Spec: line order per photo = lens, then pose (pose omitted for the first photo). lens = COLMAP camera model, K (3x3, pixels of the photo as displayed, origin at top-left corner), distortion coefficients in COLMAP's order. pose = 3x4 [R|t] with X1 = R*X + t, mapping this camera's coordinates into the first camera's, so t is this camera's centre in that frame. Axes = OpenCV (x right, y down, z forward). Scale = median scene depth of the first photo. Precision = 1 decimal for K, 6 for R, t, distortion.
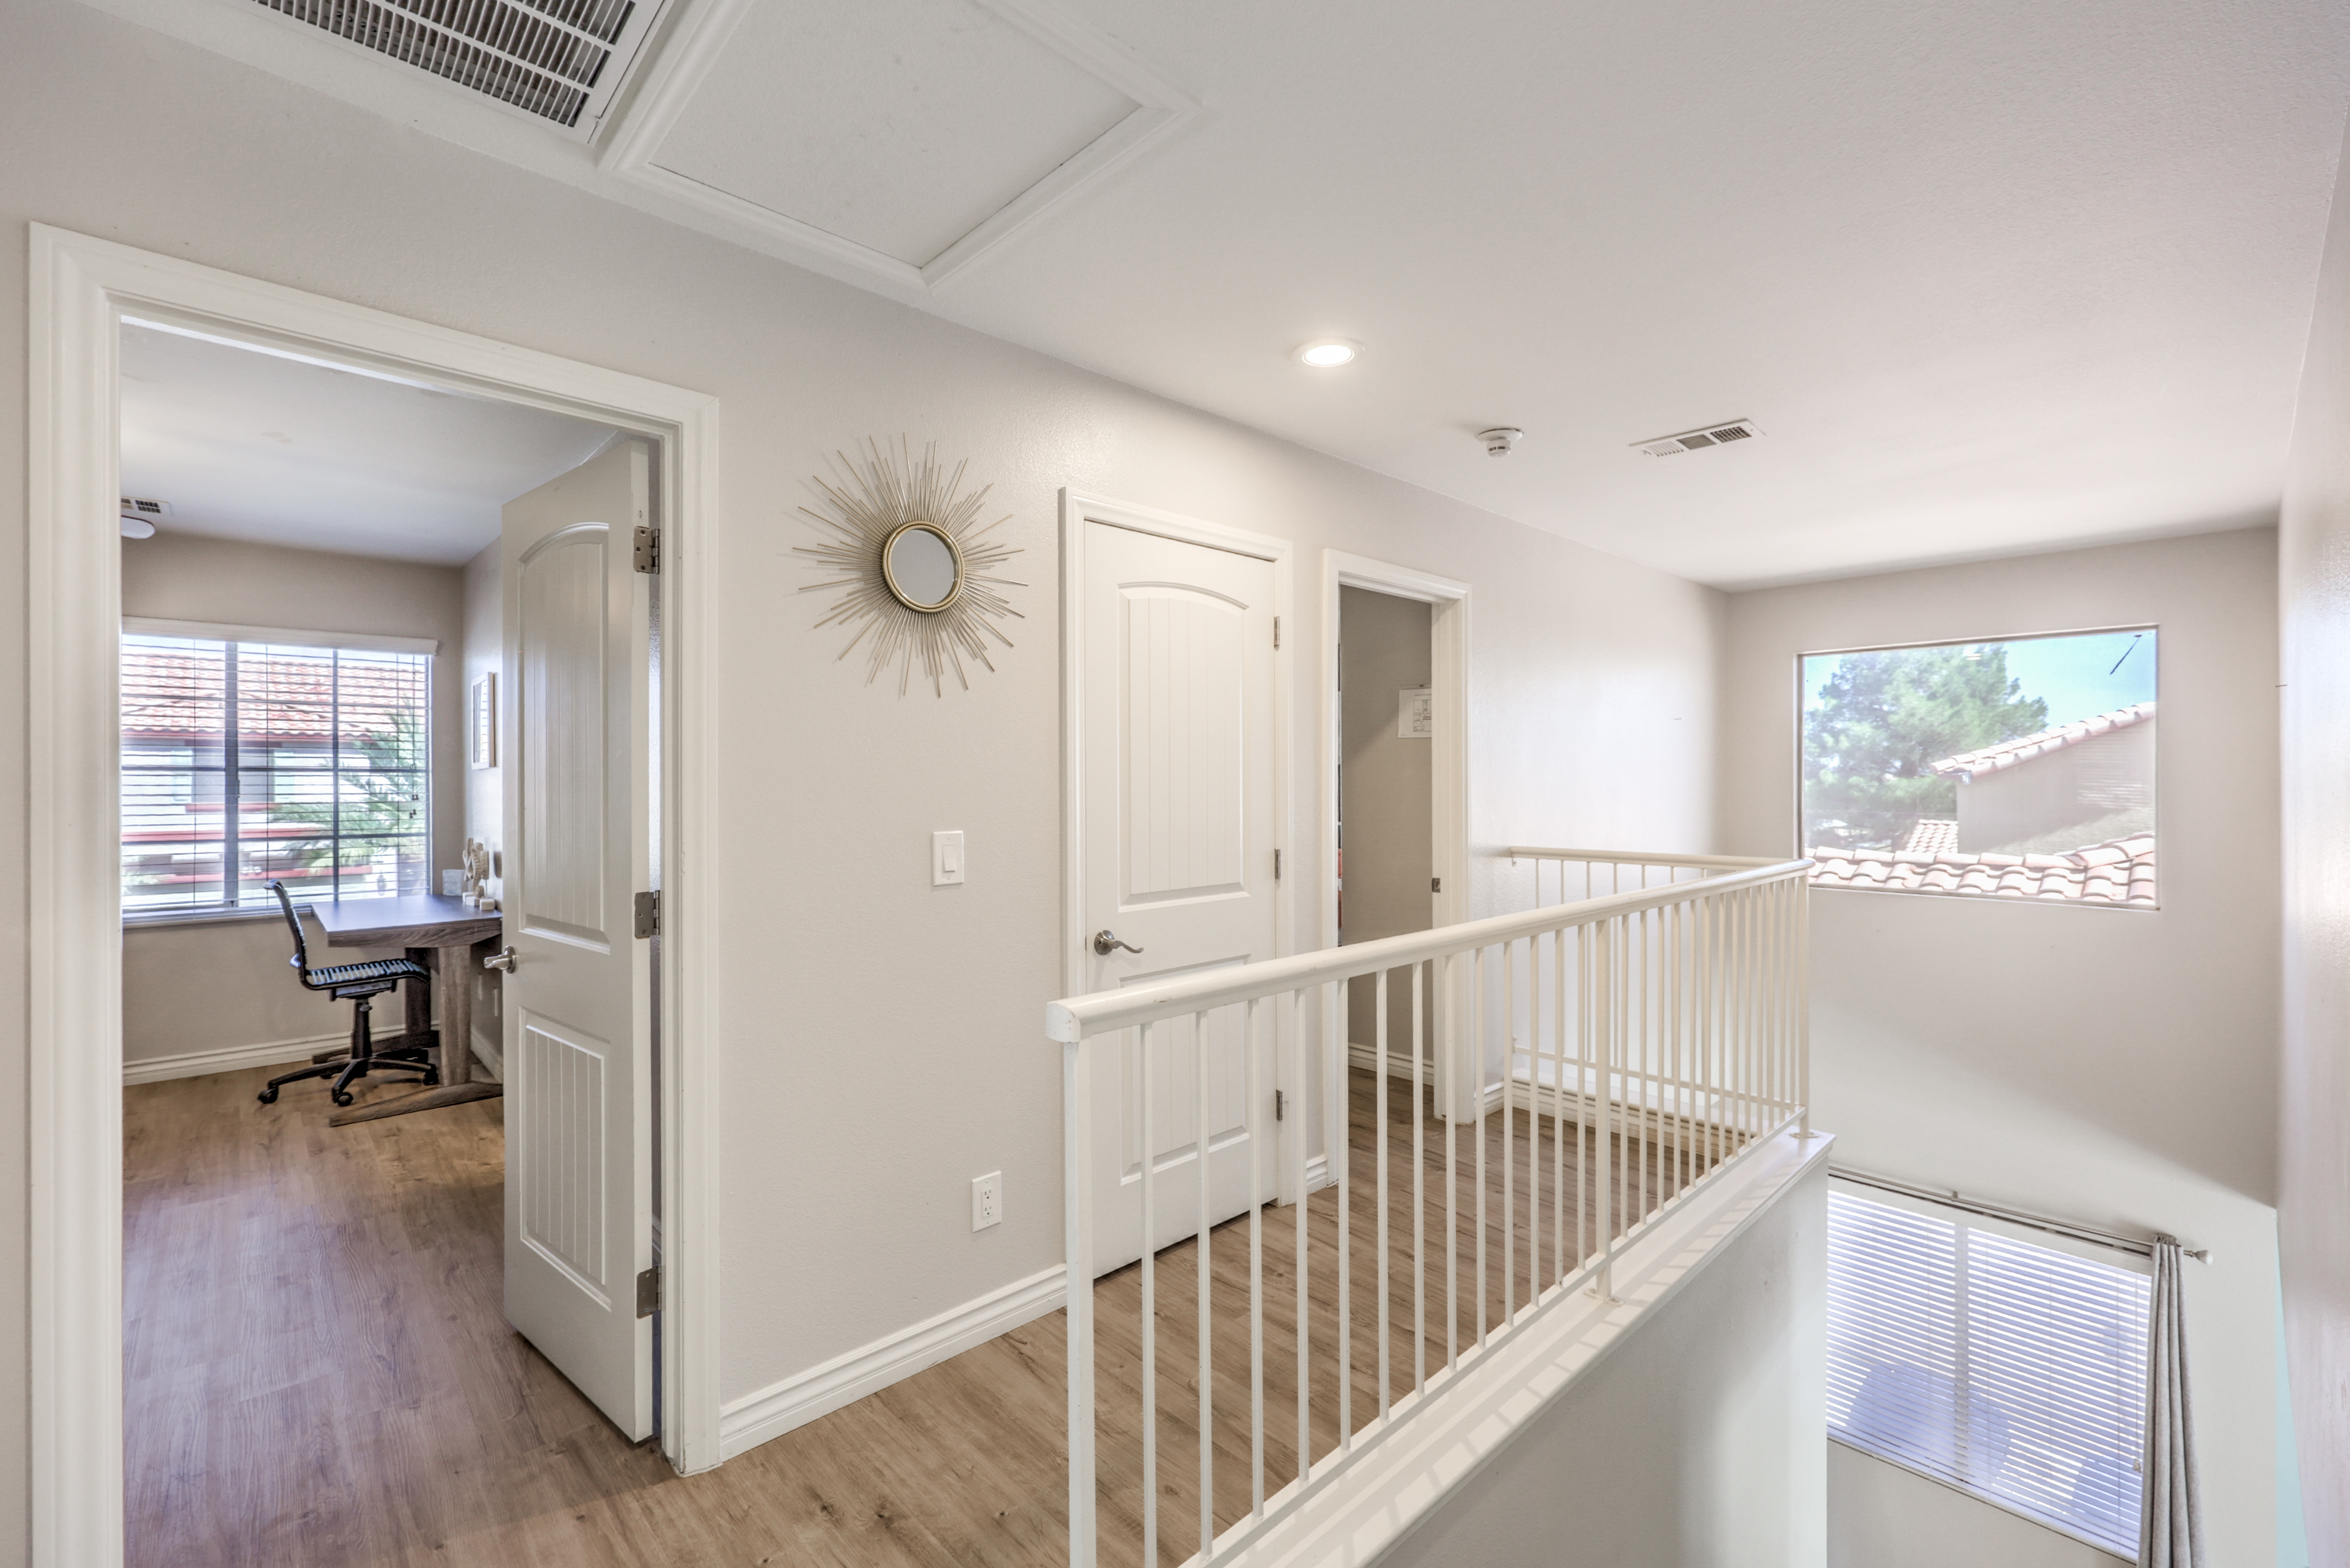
lens RADIAL K [[981.9, 0, 1175.0], [0, 981.9, 784.0], [0, 0, 1]] dist [-0.000073, -0.000075]
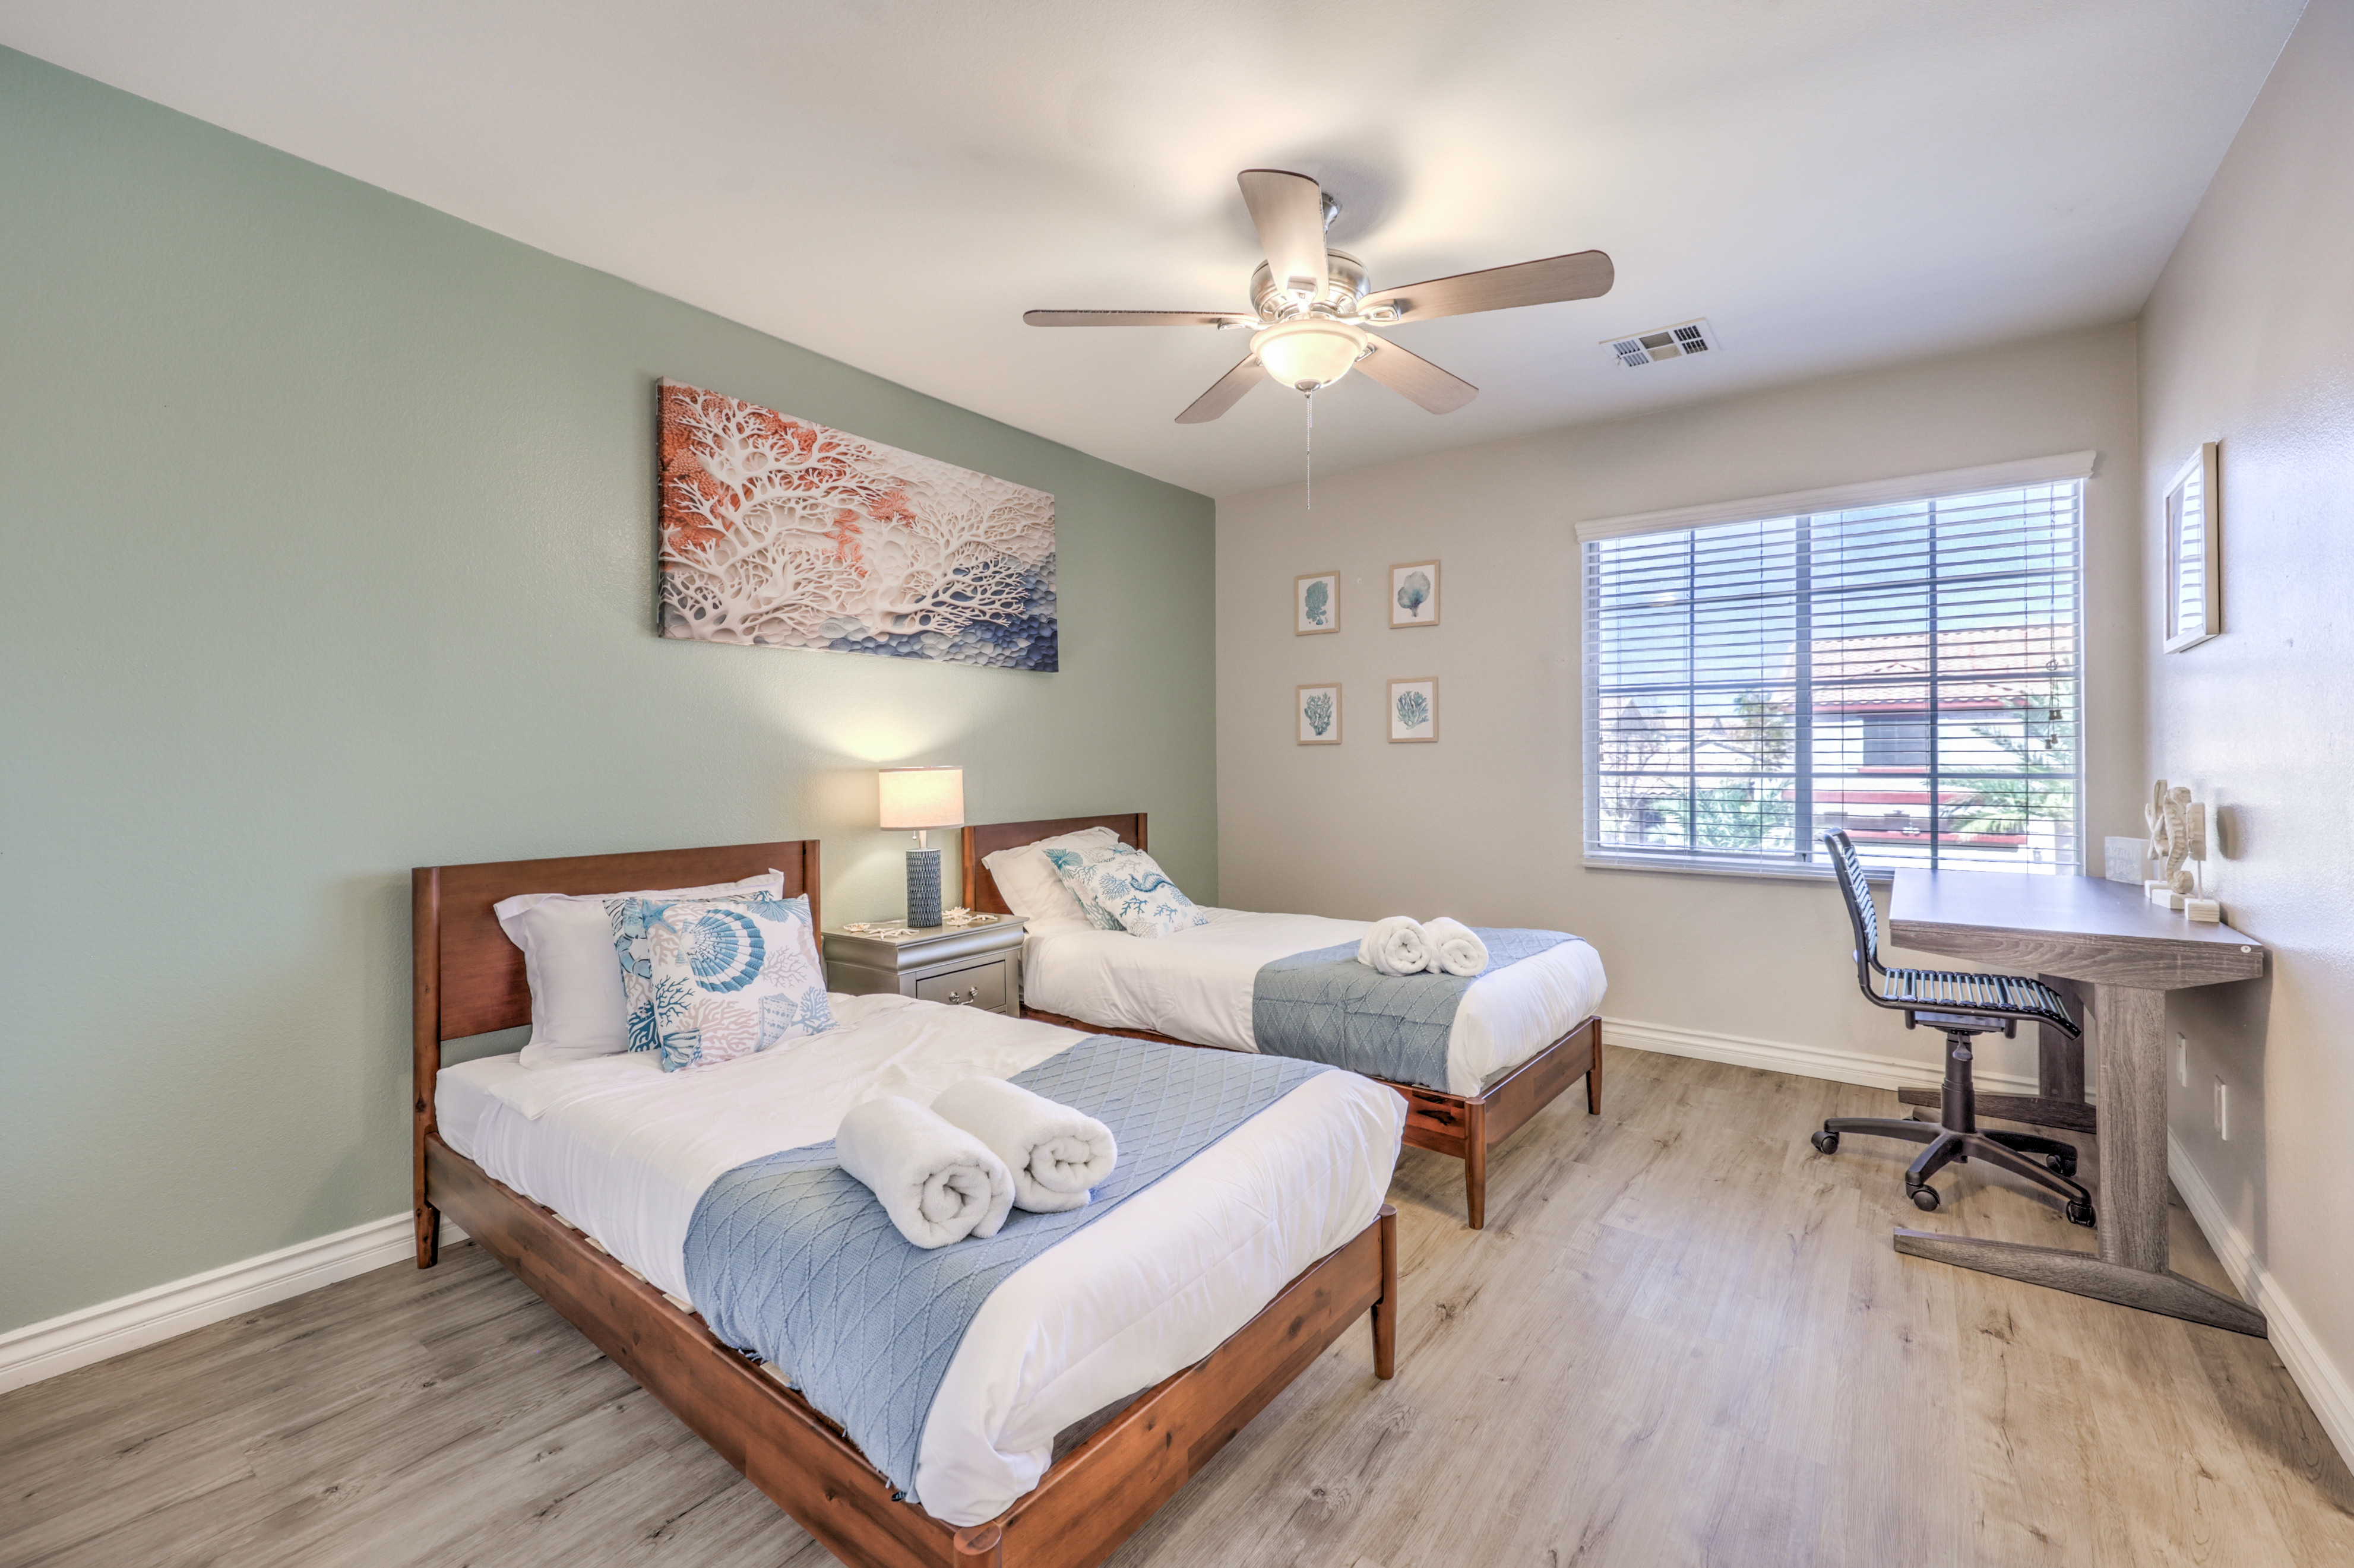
lens RADIAL K [[977.5, 0, 1191.1], [0, 977.5, 754.2], [0, 0, 1]] dist [-0.001110, 0.000261]
pose [[0.175085, -0.001086, -0.984553, -0.314709], [-0.000201, 0.999999, -0.001139, 0.045955], [0.984553, 0.000398, 0.175084, 0.424795]]
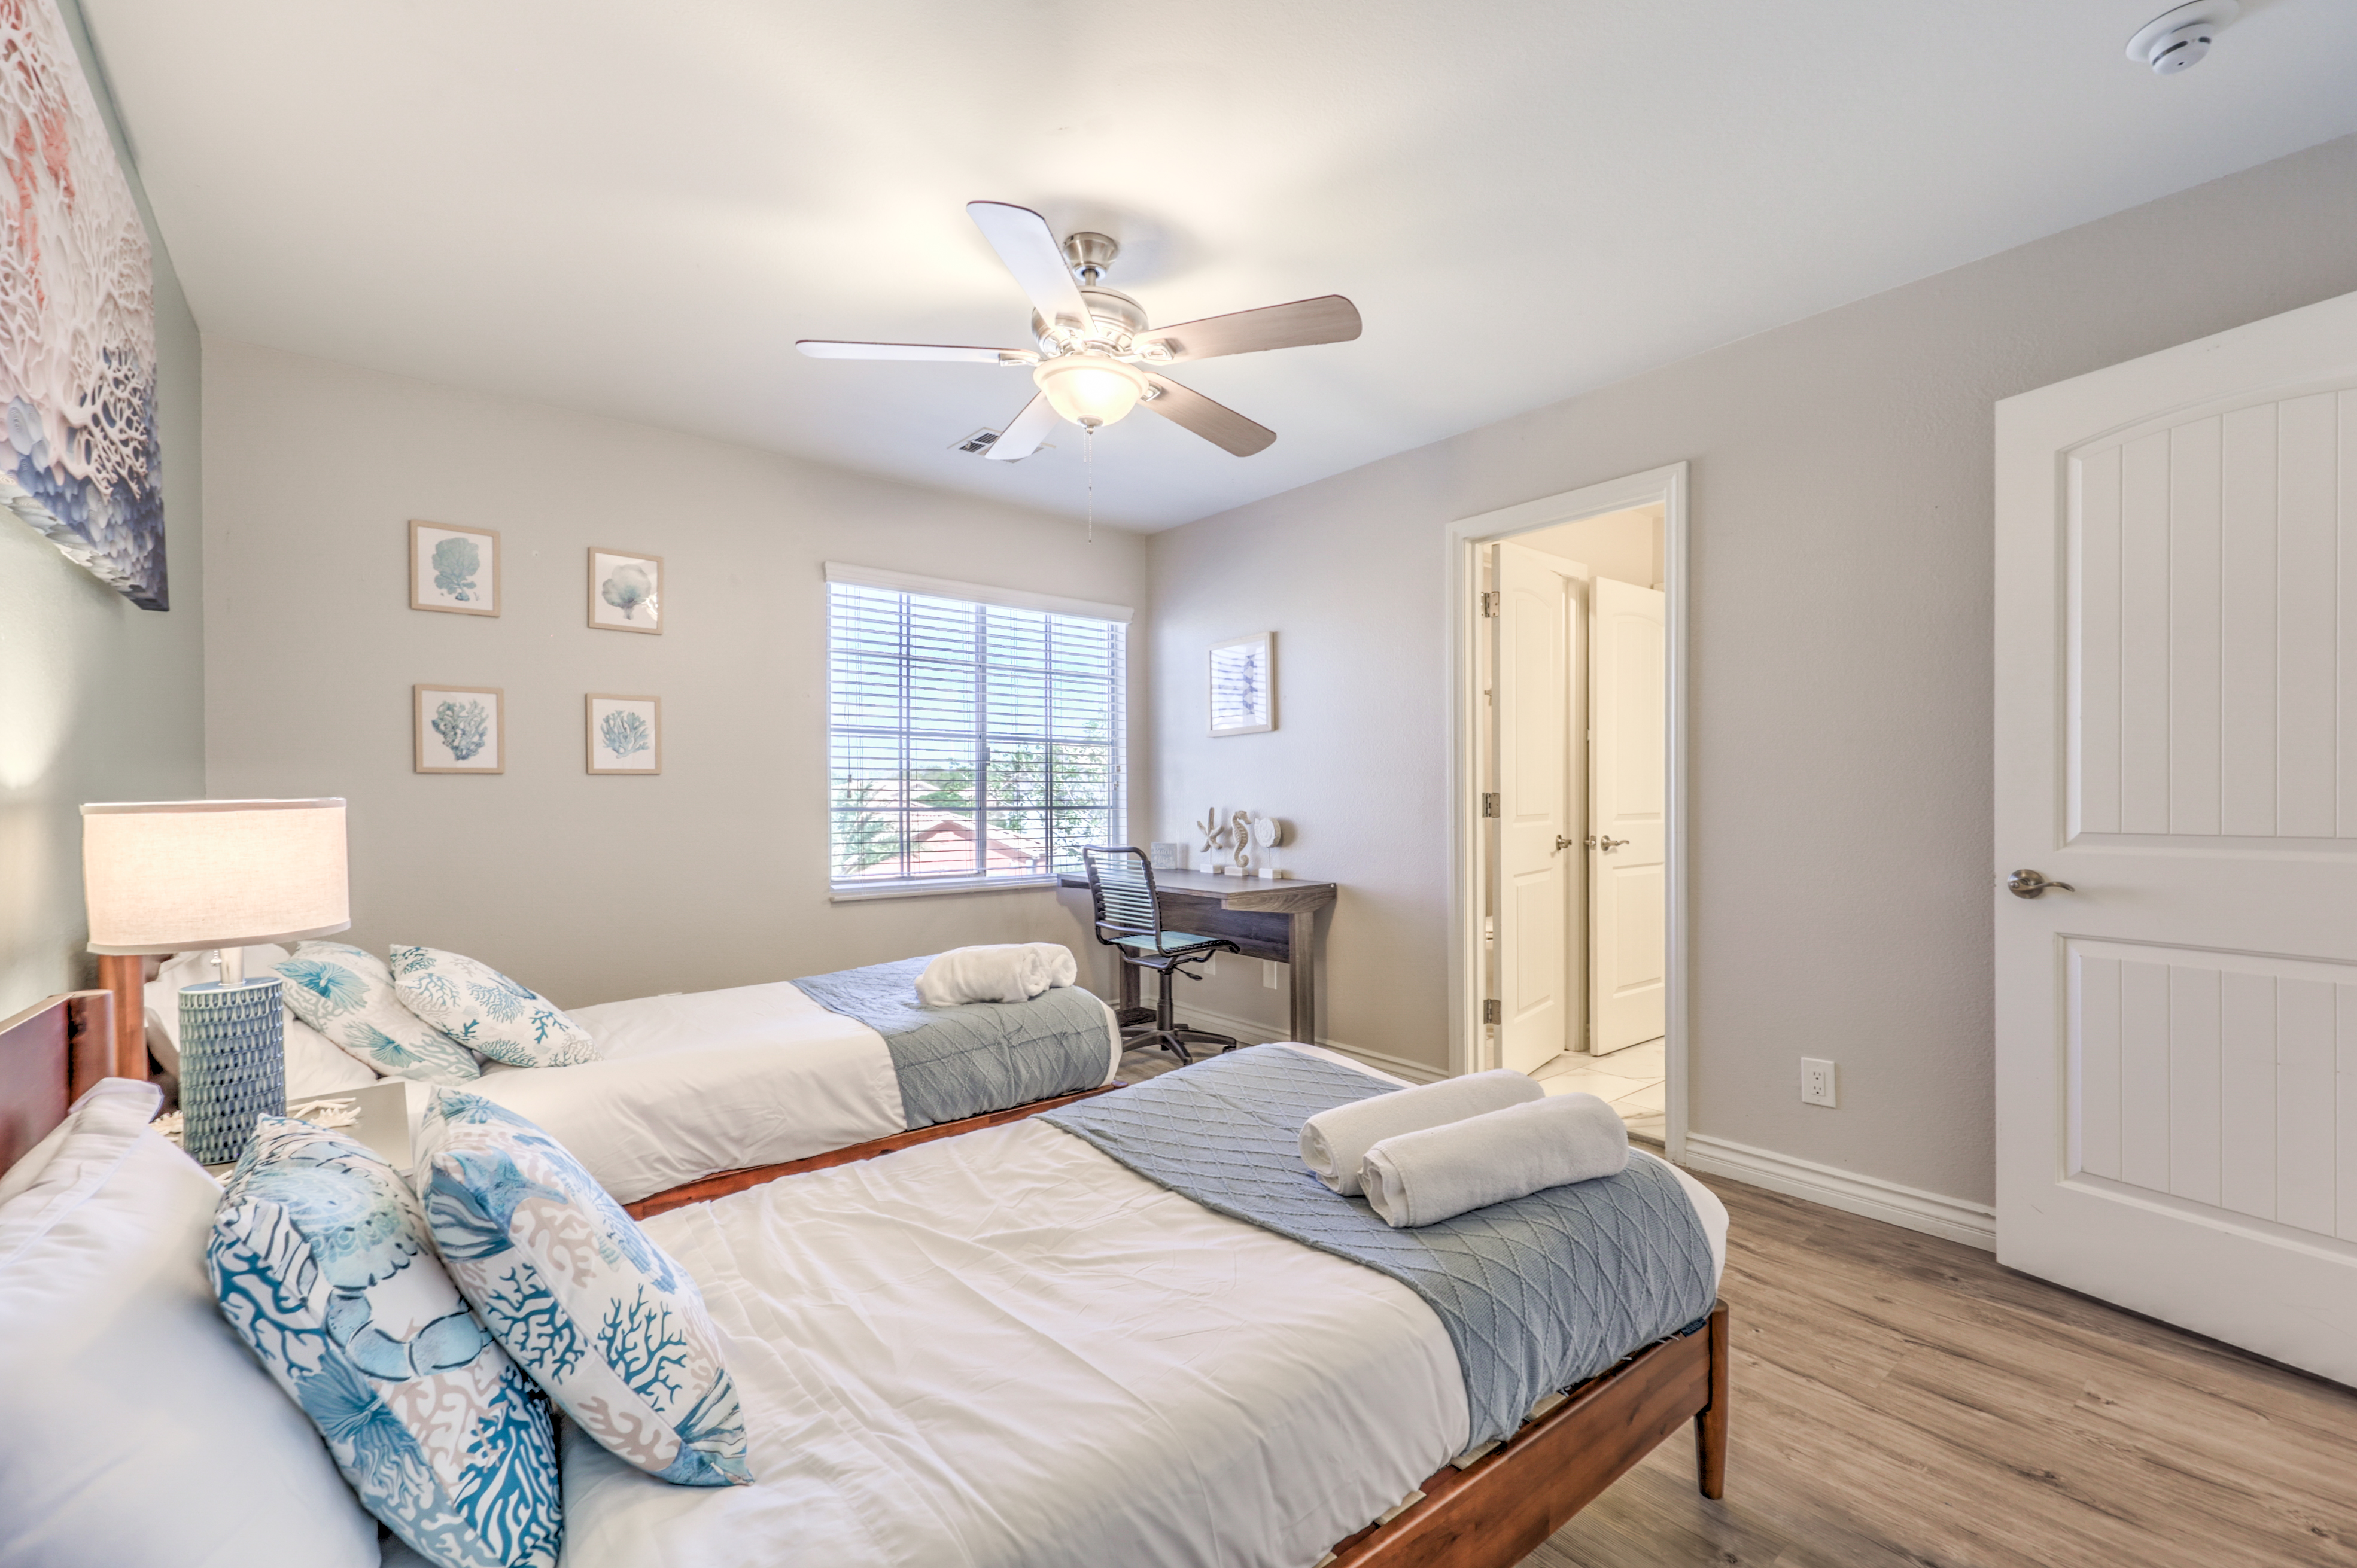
lens RADIAL K [[981.7, 0, 1215.0], [0, 981.7, 799.7], [0, 0, 1]] dist [0.000382, -0.000066]
pose [[0.998624, 0.000360, -0.052441, -0.724532], [-0.000474, 0.999998, -0.002161, 0.055033], [0.052440, 0.002183, 0.998622, 0.044215]]
